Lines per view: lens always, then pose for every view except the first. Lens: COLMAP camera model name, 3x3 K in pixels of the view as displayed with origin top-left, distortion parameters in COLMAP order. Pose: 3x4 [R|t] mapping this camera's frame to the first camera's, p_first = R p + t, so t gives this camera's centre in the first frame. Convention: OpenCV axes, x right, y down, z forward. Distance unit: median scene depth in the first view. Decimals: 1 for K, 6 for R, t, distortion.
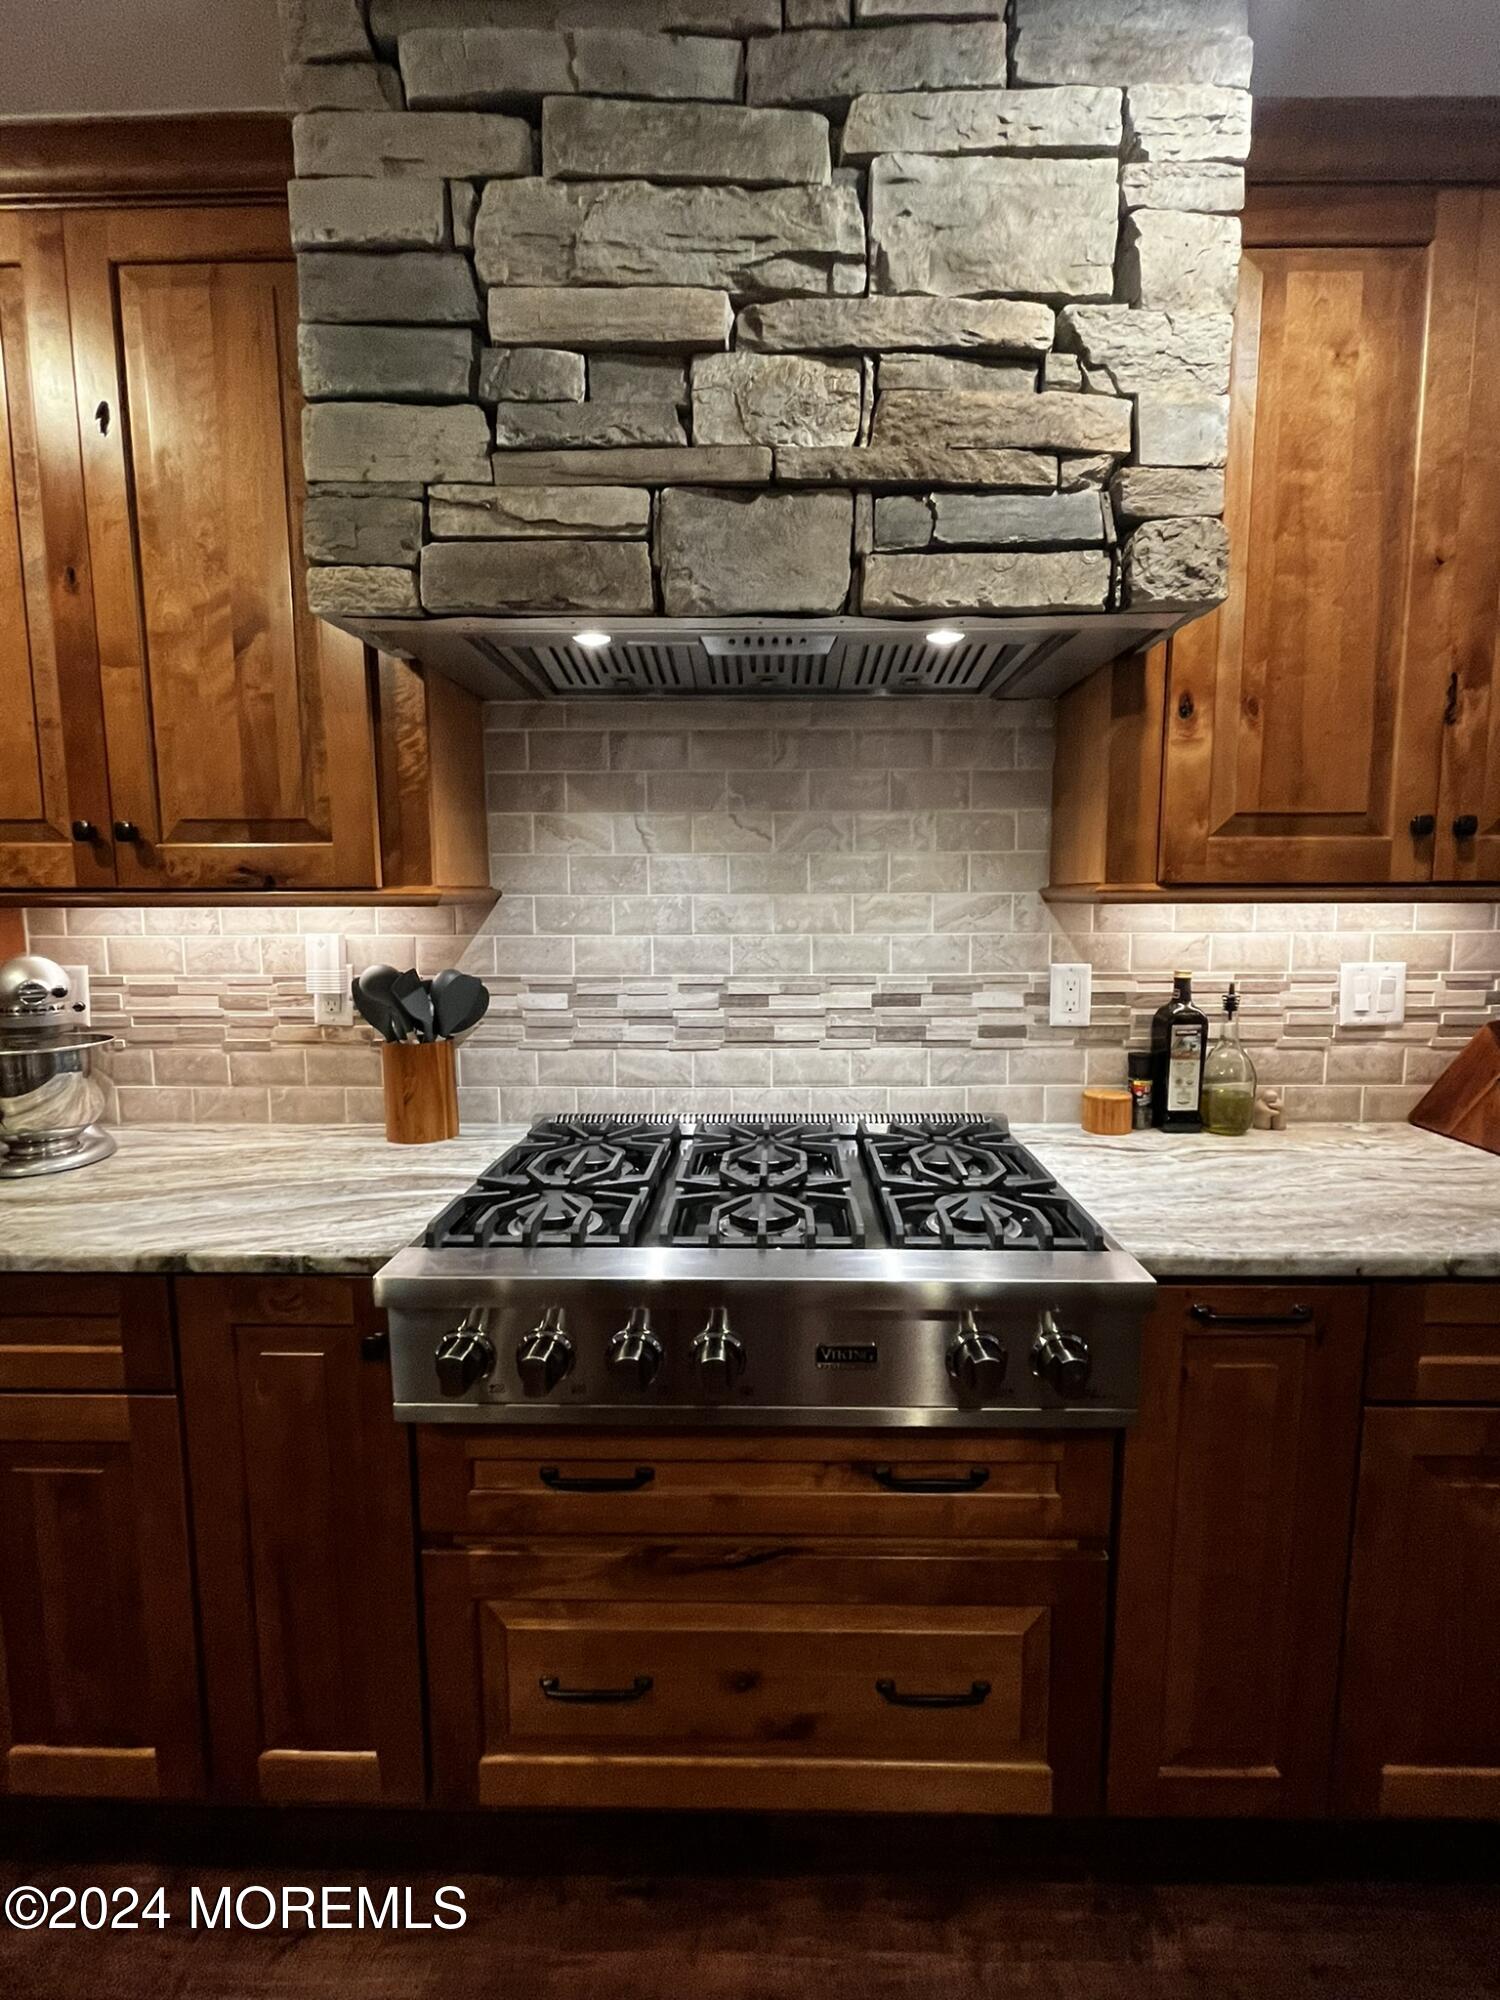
lens RADIAL K [[887.1, 0, 765.6], [0, 887.1, 994.6], [0, 0, 1]] dist [-0.002139, -0.000744]
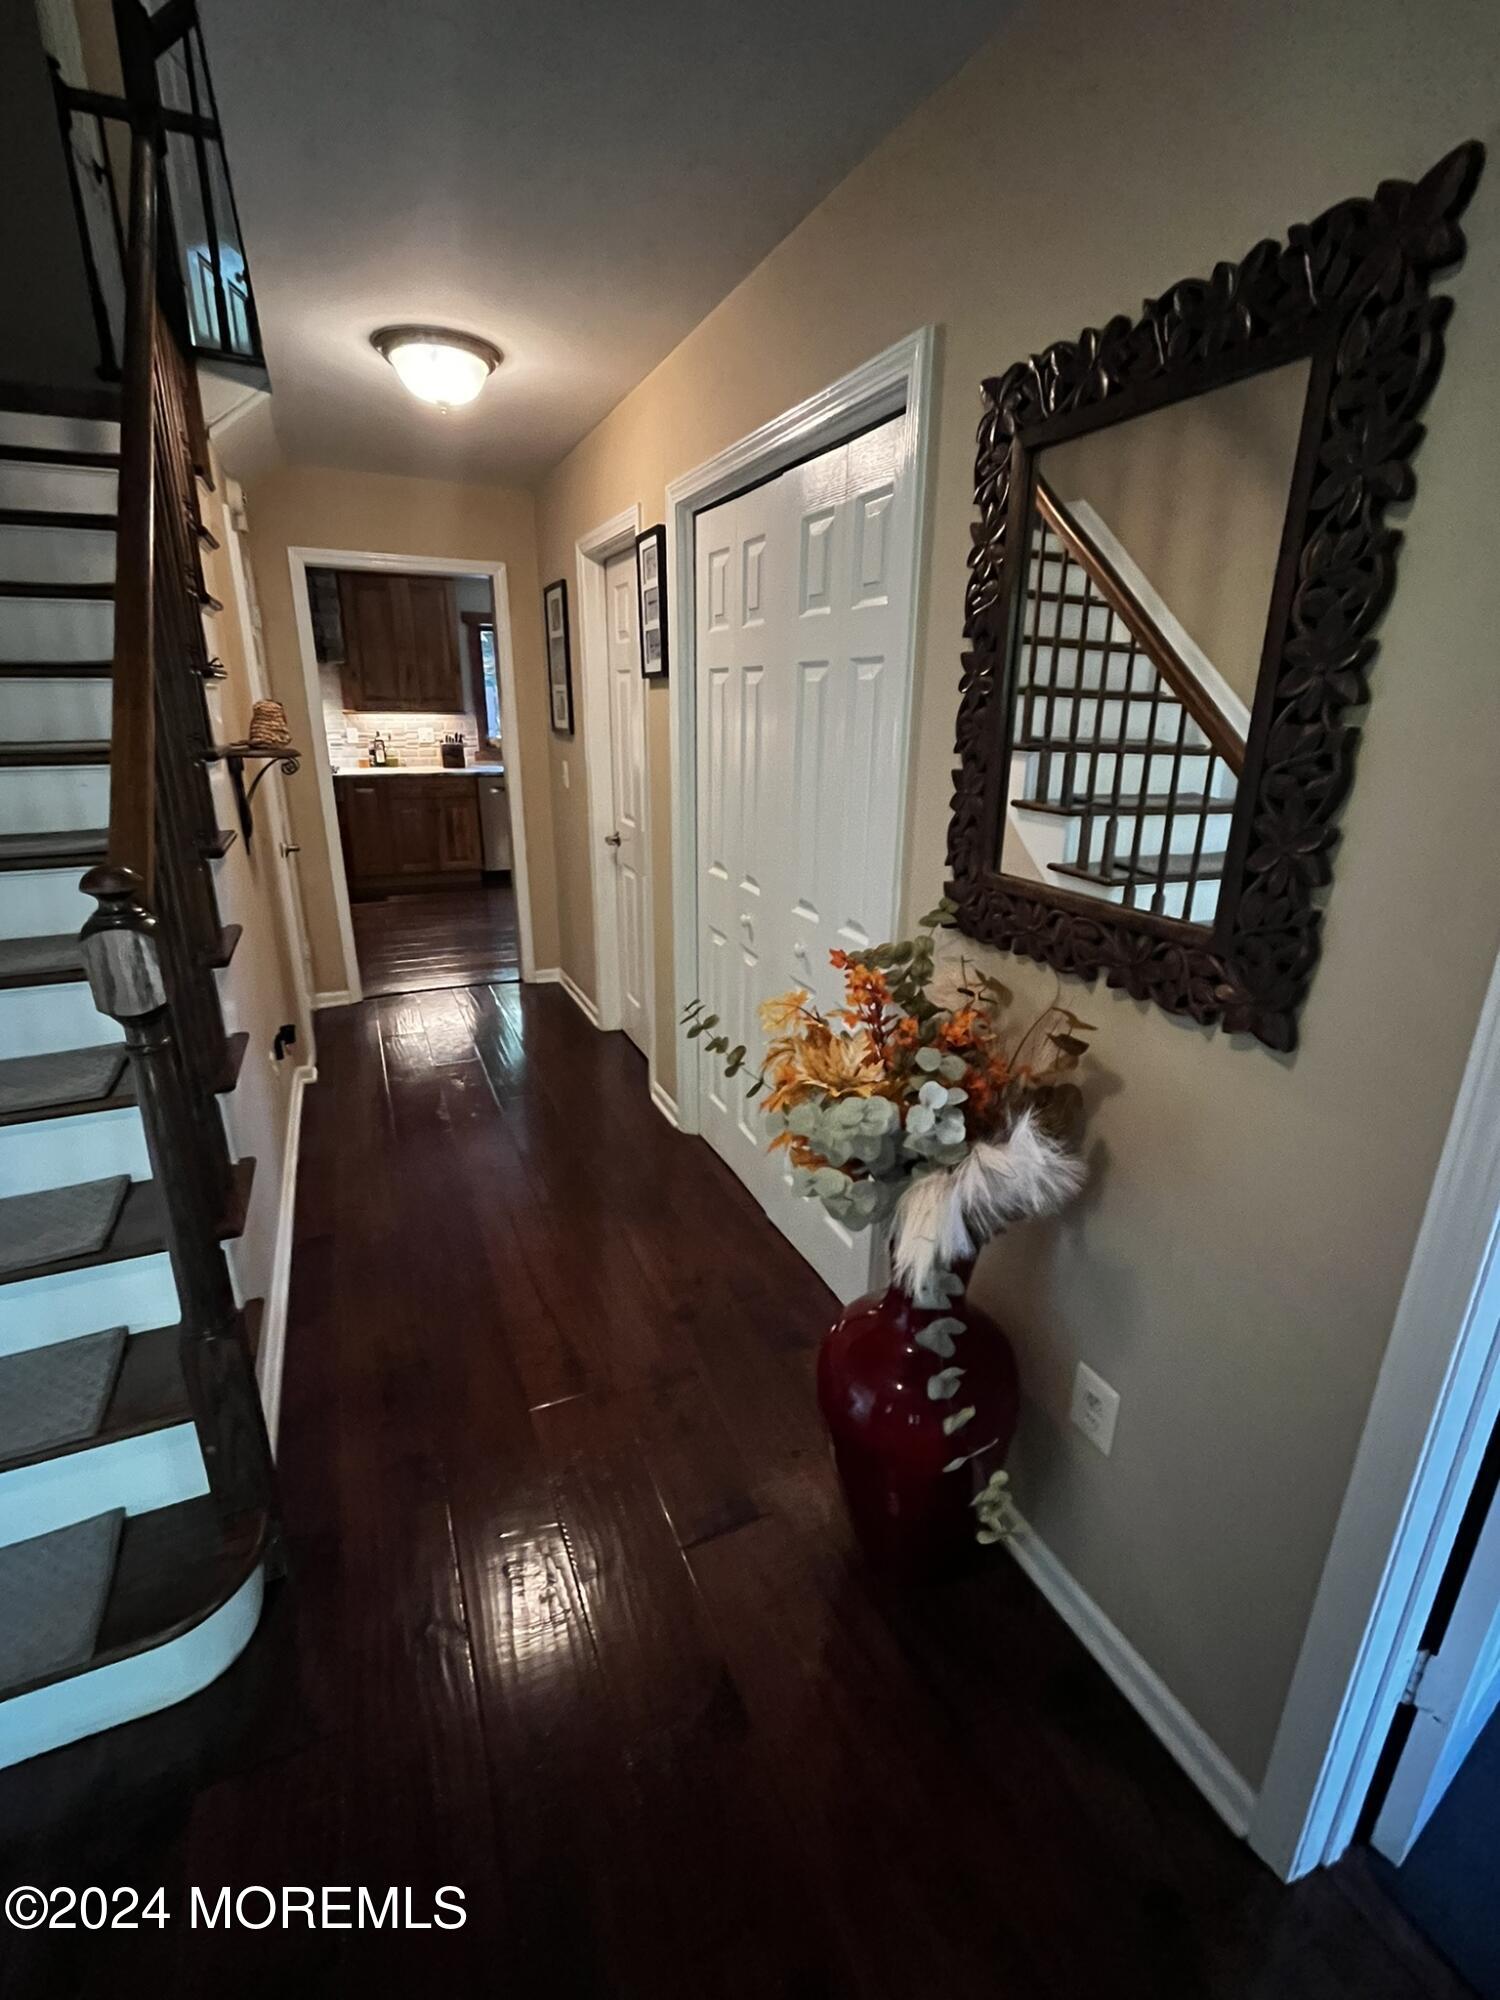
lens RADIAL K [[887.1, 0, 765.6], [0, 887.1, 994.6], [0, 0, 1]] dist [-0.002139, -0.000744]
pose [[0.900312, -0.124214, 0.417144, 0.198284], [0.032035, 0.974724, 0.221104, 0.337768], [-0.434064, -0.185699, 0.881535, -3.882121]]
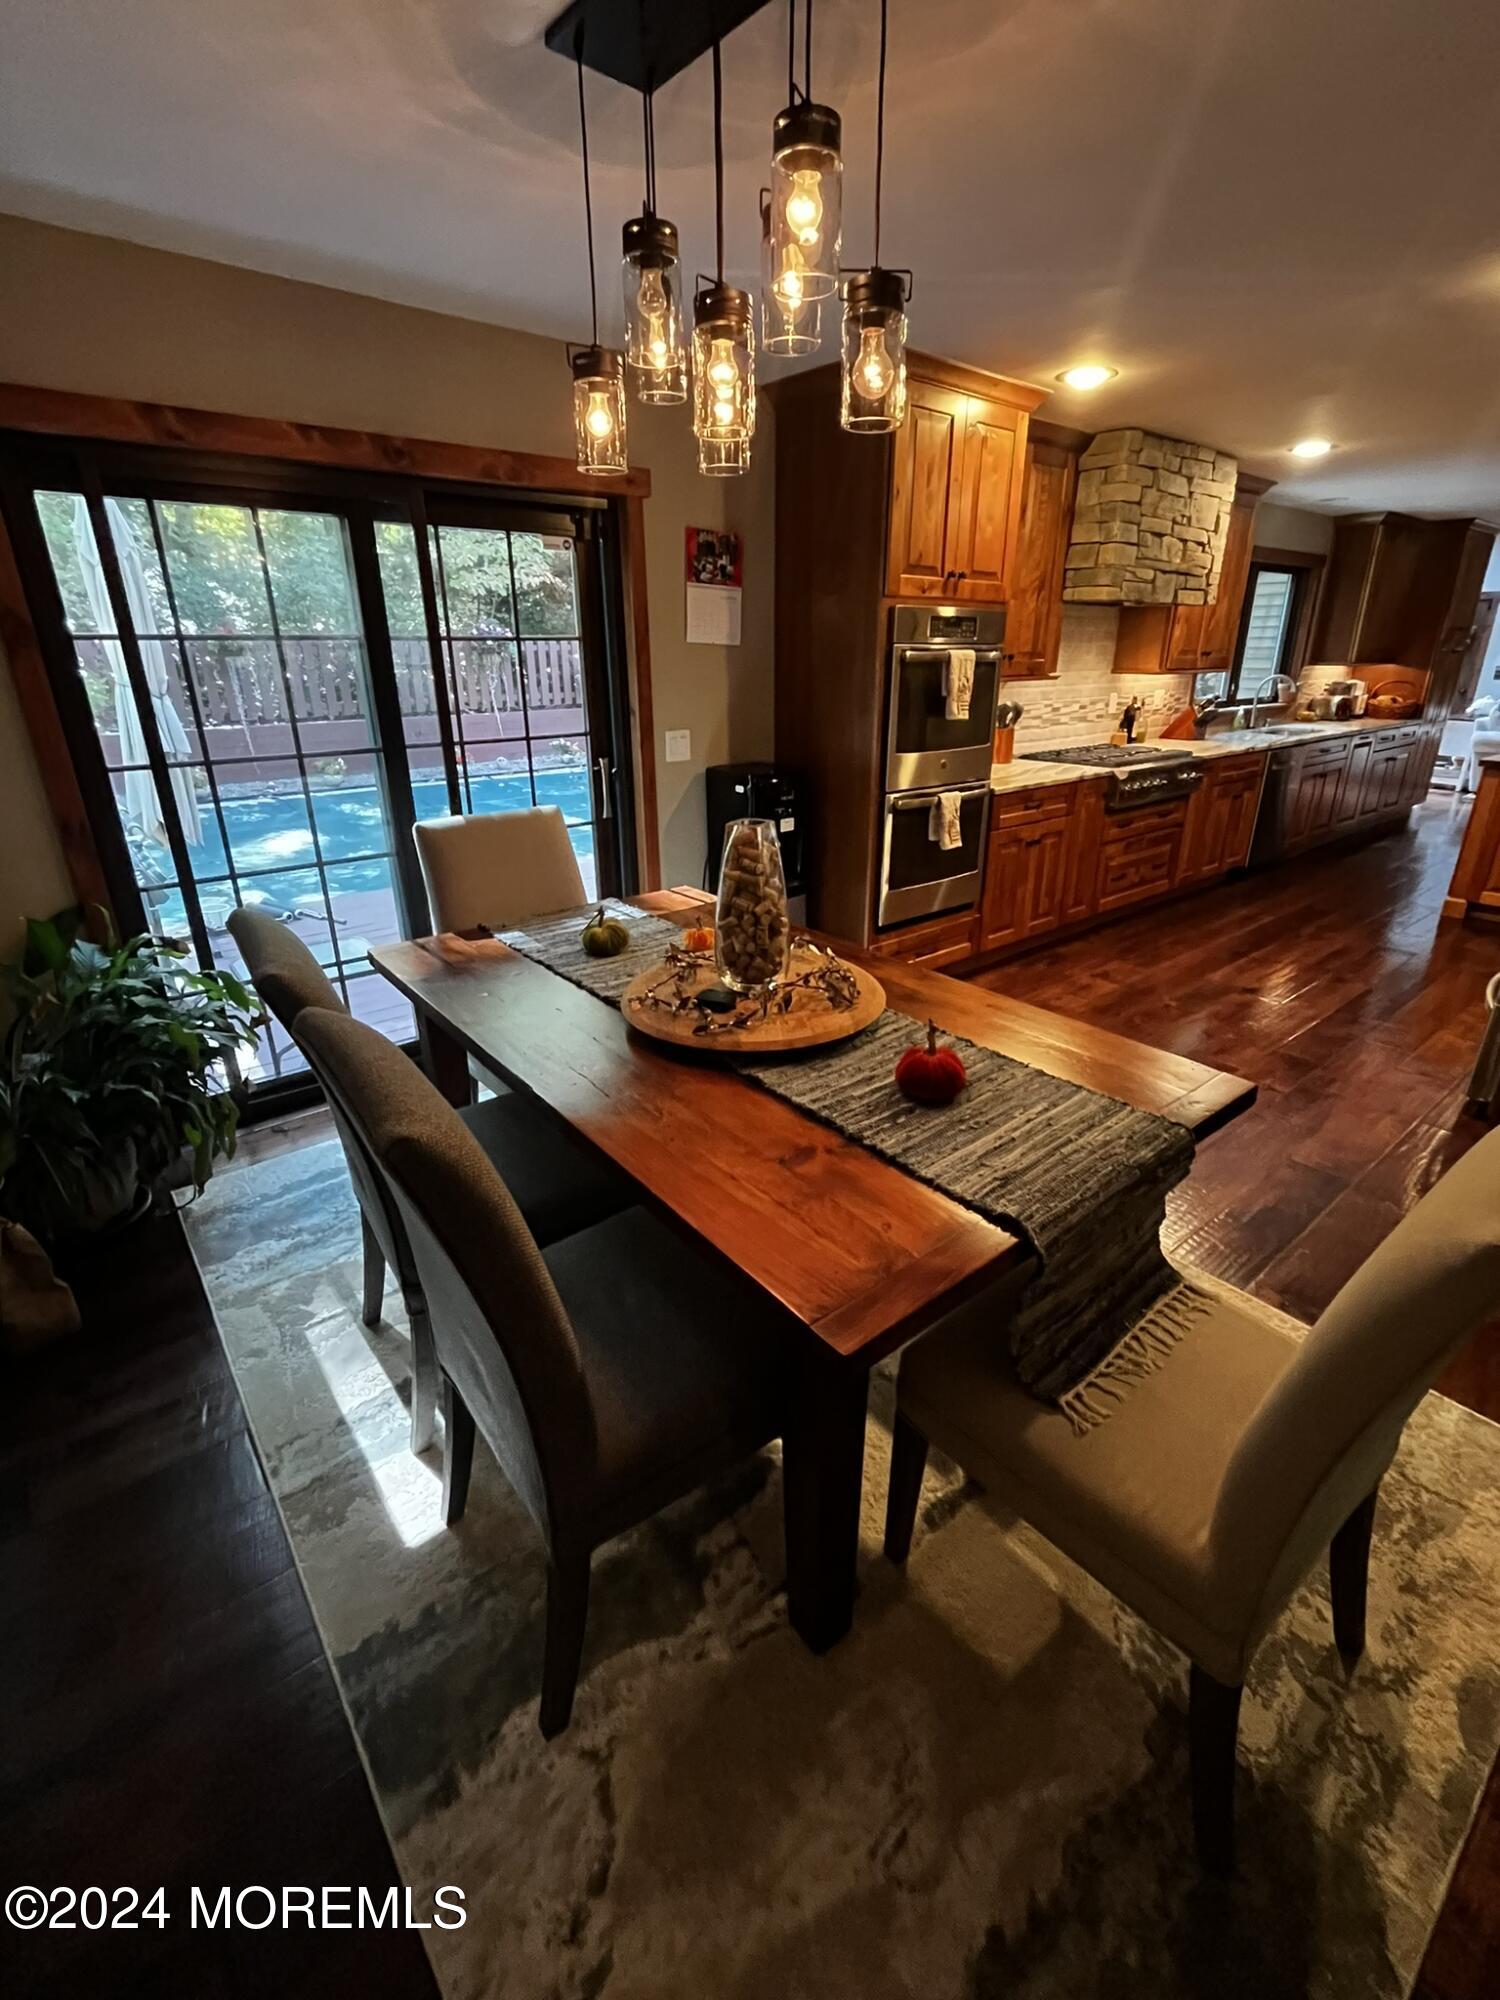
lens RADIAL K [[887.1, 0, 765.6], [0, 887.1, 994.6], [0, 0, 1]] dist [-0.002139, -0.000744]
pose [[0.756061, -0.238127, 0.609646, -2.875680], [0.067946, 0.954990, 0.288753, -0.005731], [-0.650965, -0.176891, 0.738210, -0.768825]]
